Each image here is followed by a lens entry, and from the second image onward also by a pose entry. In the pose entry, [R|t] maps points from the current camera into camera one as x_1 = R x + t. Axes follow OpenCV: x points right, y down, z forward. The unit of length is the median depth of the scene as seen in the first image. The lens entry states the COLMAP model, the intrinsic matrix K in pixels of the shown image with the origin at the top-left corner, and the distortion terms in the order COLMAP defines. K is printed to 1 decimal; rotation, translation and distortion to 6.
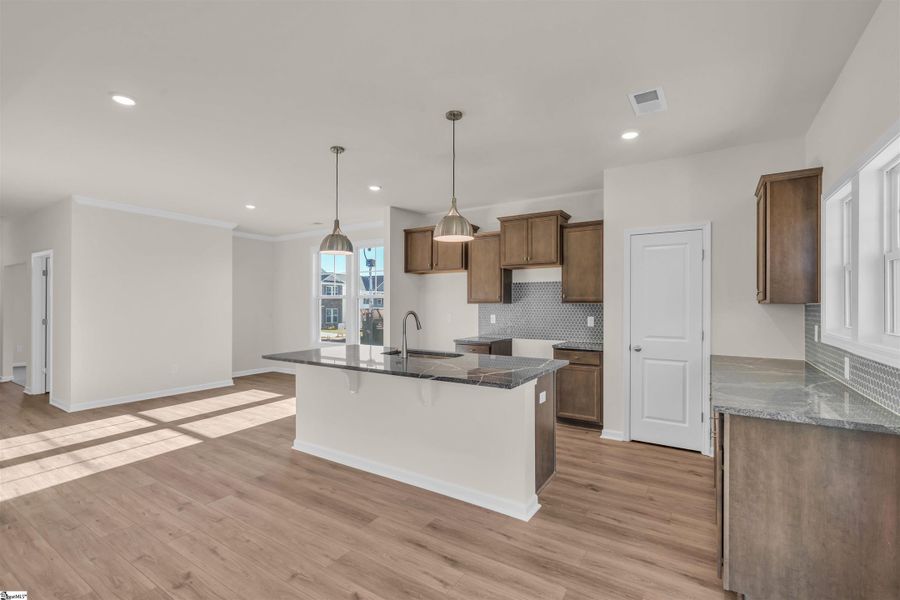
lens RADIAL K [[405.3, 0, 440.3], [0, 405.3, 302.7], [0, 0, 1]] dist [-0.000630, 0.000101]
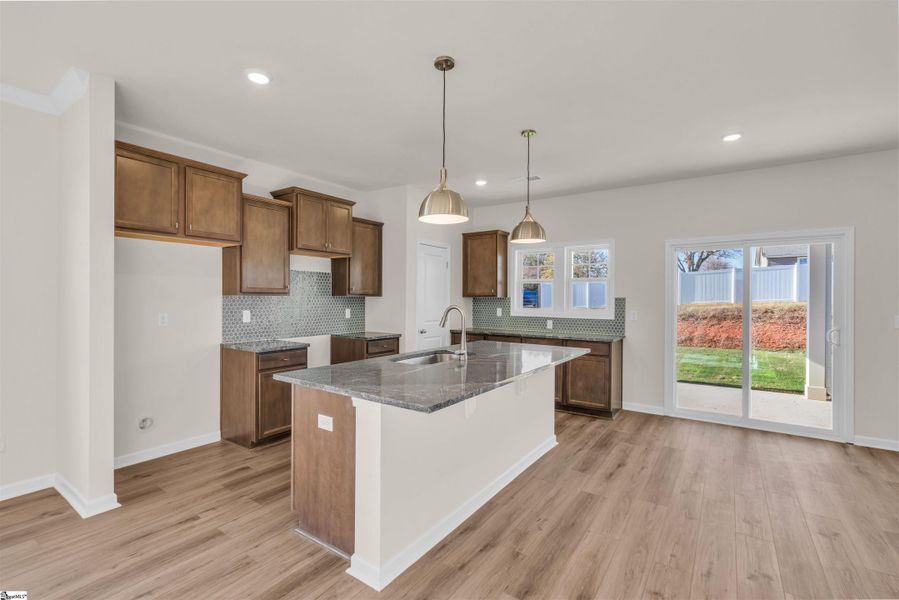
lens RADIAL K [[405.0, 0, 450.9], [0, 405.0, 298.1], [0, 0, 1]] dist [-0.002749, 0.000247]
pose [[0.023811, -0.003712, 0.999710, -0.984173], [-0.009841, 0.999944, 0.003947, 0.001107], [-0.999668, -0.009932, 0.023773, 1.043079]]
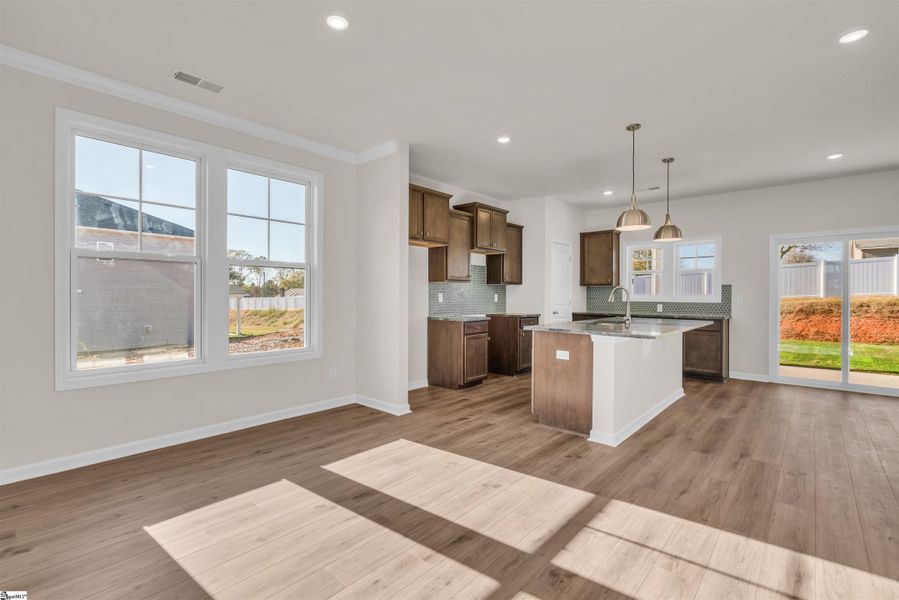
lens RADIAL K [[411.7, 0, 450.0], [0, 411.7, 295.2], [0, 0, 1]] dist [0.002683, 0.000195]
pose [[0.142901, -0.002585, 0.989734, -1.456035], [-0.008056, 0.999960, 0.003774, 0.049287], [-0.989704, -0.008512, 0.142875, 1.405899]]
